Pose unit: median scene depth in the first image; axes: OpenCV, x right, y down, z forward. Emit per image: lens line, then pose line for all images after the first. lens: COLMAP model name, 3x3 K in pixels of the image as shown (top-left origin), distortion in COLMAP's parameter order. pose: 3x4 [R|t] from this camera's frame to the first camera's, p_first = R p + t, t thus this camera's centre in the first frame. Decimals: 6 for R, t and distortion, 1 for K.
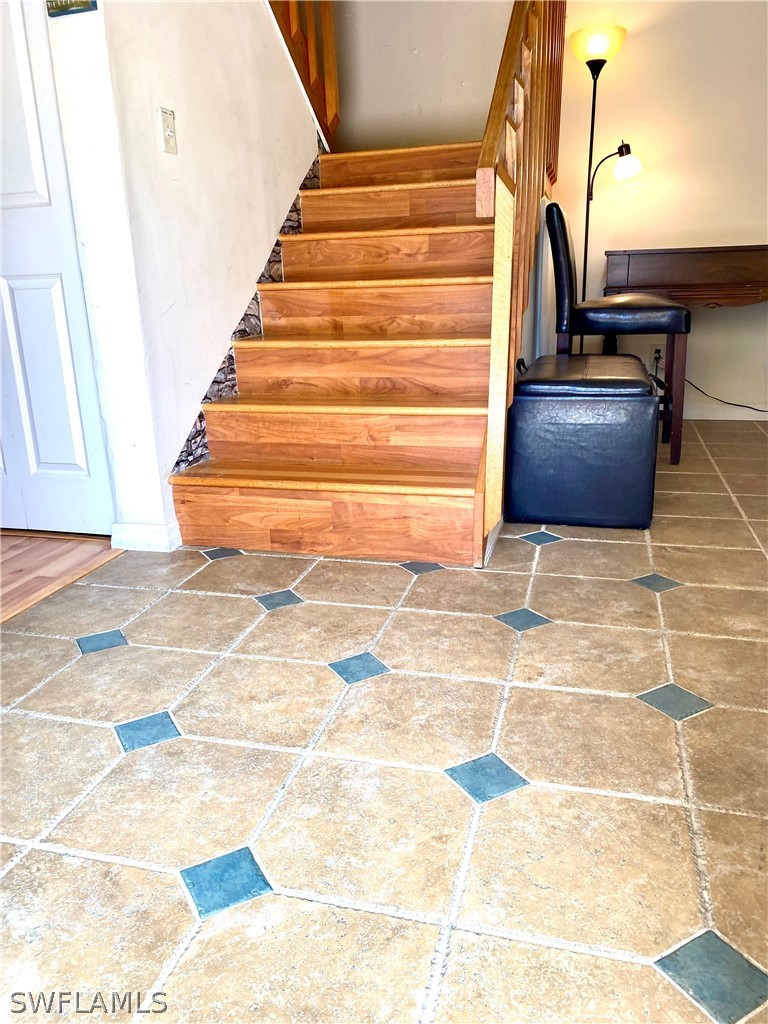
lens RADIAL K [[774.8, 0, 383.6], [0, 774.8, 516.3], [0, 0, 1]] dist [0.046175, -0.036231]
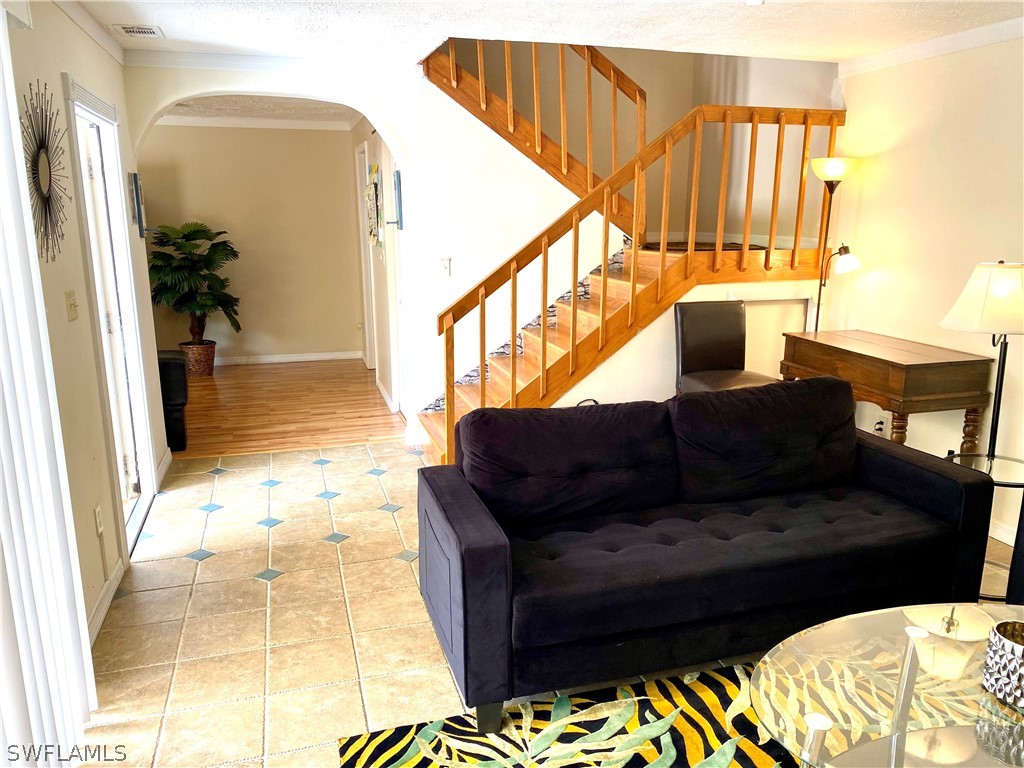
lens RADIAL K [[774.8, 0, 517.8], [0, 774.8, 390.6], [0, 0, 1]] dist [0.046175, -0.036231]
pose [[0.536844, 0.218250, -0.814964, 1.675107], [-0.259931, 0.961760, 0.086337, -0.382165], [0.802642, 0.165485, 0.573045, -0.052803]]
